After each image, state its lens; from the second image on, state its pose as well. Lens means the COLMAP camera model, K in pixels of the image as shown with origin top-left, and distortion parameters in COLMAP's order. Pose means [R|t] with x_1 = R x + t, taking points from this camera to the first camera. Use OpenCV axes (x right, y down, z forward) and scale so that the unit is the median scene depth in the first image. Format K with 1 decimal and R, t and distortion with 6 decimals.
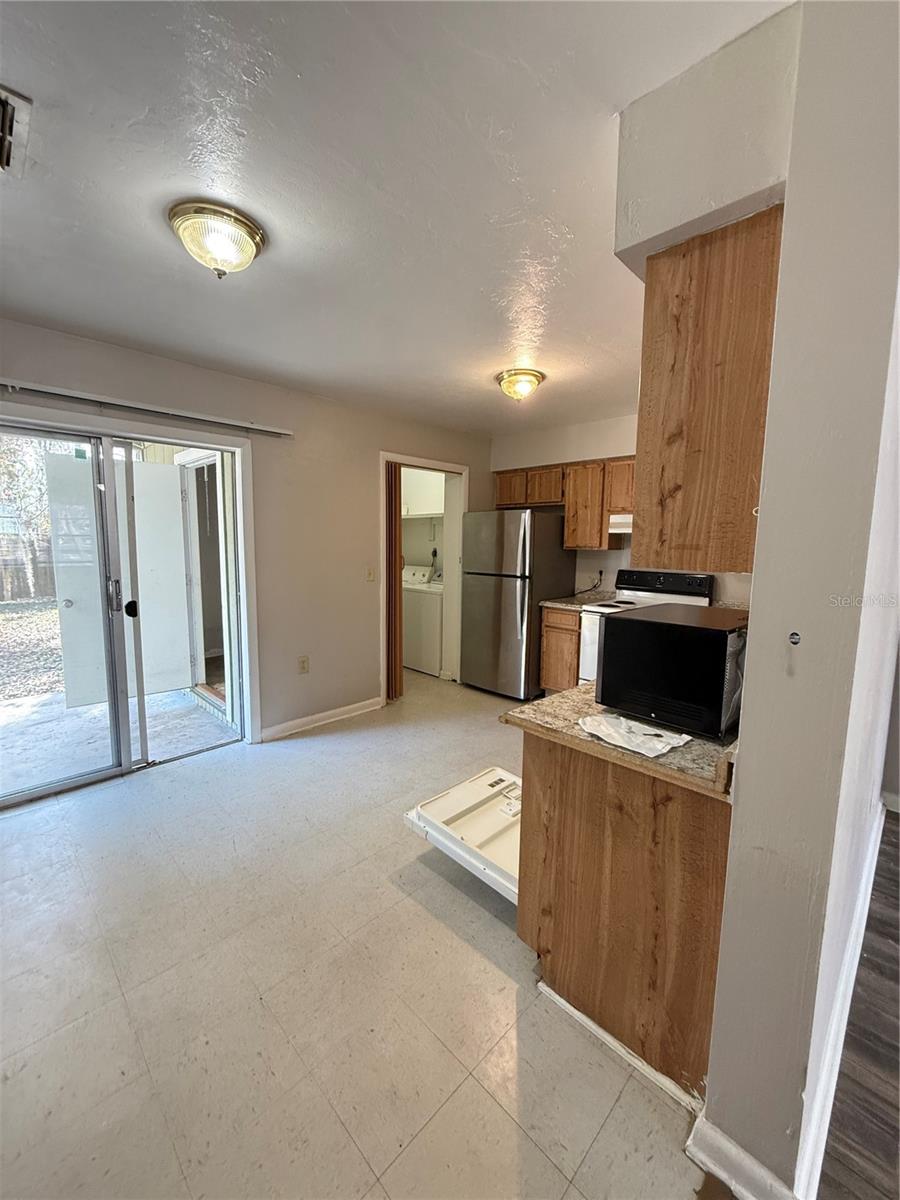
lens RADIAL K [[478.4, 0, 451.2], [0, 478.4, 595.3], [0, 0, 1]] dist [-0.001414, 0.000543]
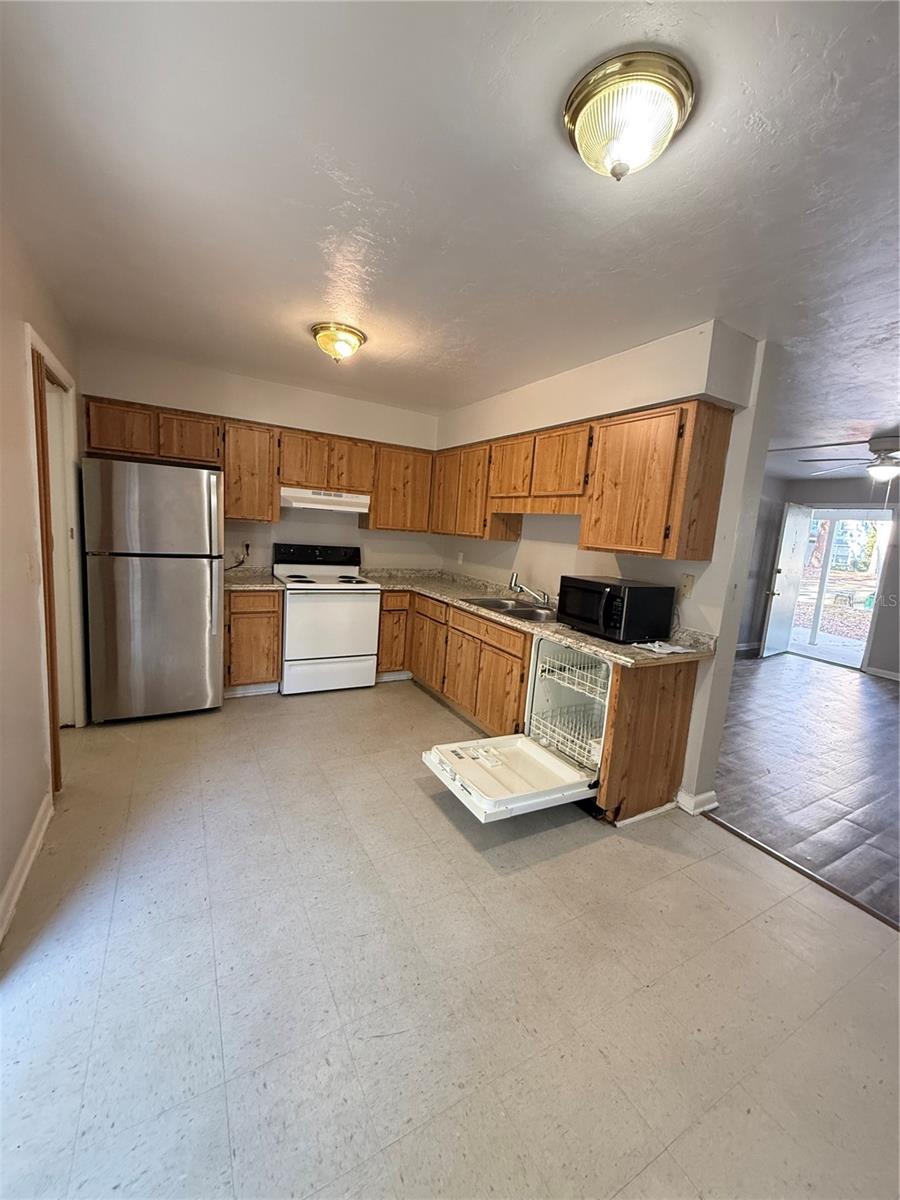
lens RADIAL K [[478.4, 0, 451.2], [0, 478.4, 595.3], [0, 0, 1]] dist [-0.001414, 0.000543]
pose [[0.269171, -0.133235, 0.953832, -0.668849], [0.041220, 0.991071, 0.126804, -0.077758], [-0.962210, 0.005185, 0.272260, 0.535294]]
